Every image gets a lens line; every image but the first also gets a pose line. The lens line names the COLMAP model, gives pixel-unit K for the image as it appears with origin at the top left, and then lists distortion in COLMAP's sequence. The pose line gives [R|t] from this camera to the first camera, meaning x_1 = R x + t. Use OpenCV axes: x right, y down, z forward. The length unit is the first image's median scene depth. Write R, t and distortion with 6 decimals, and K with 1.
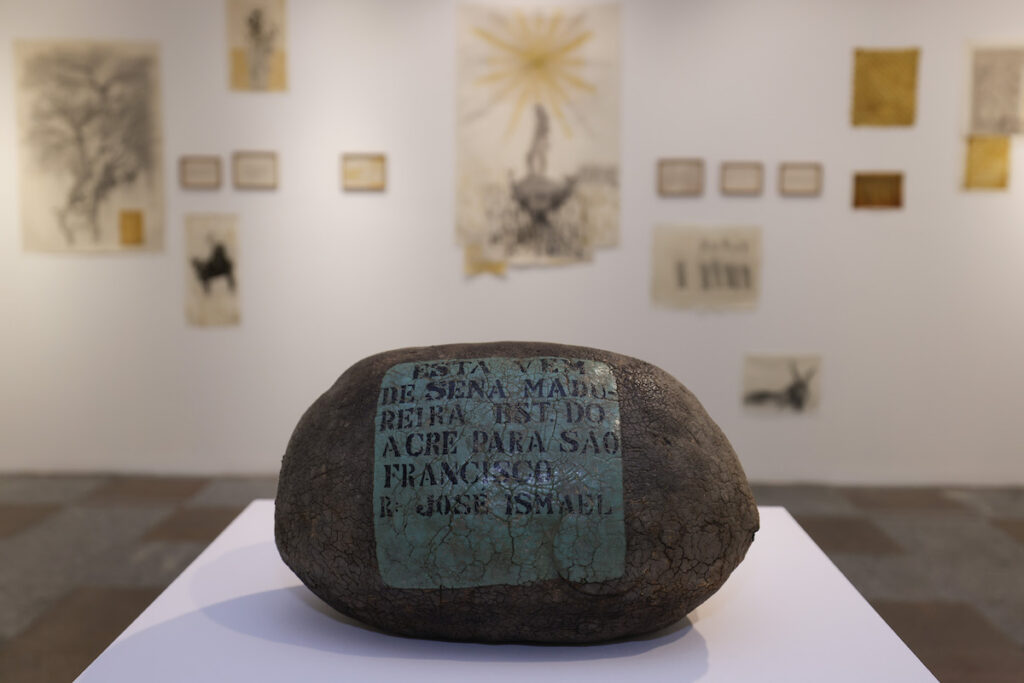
lens RADIAL K [[1029.8, 0, 512.0], [0, 1029.8, 341.5], [0, 0, 1]] dist [0.004954, 0.005104]
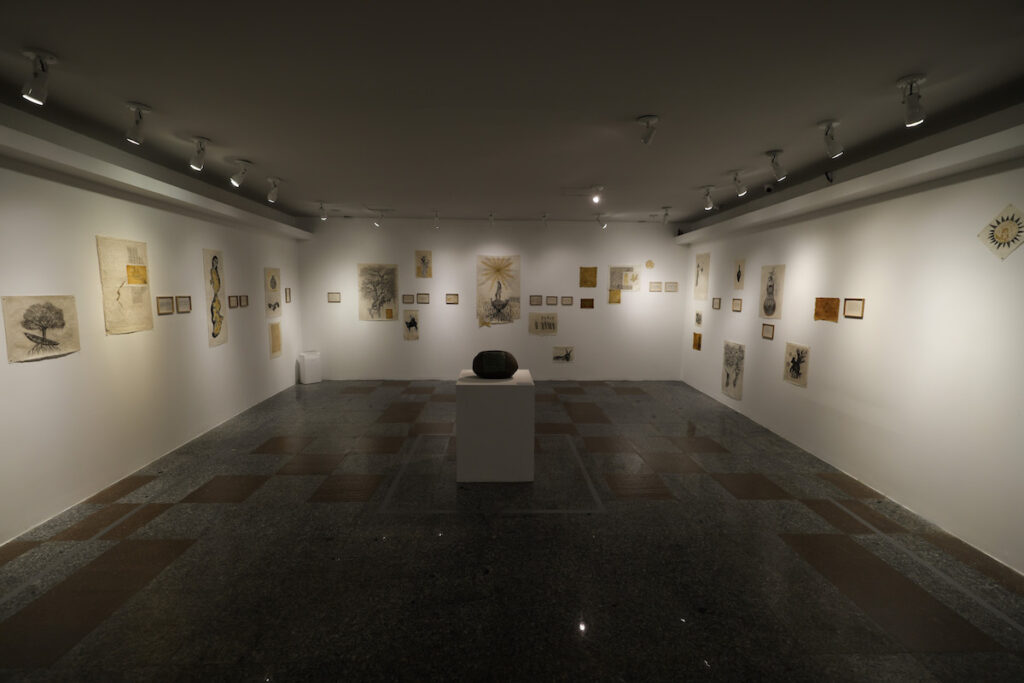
lens RADIAL K [[425.6, 0, 512.0], [0, 425.6, 341.5], [0, 0, 1]] dist [-0.000656, 0.000108]
pose [[0.998587, -0.006715, 0.052713, -0.008779], [0.006183, 0.999928, 0.010239, -0.022855], [-0.052778, -0.009899, 0.998557, -0.565544]]
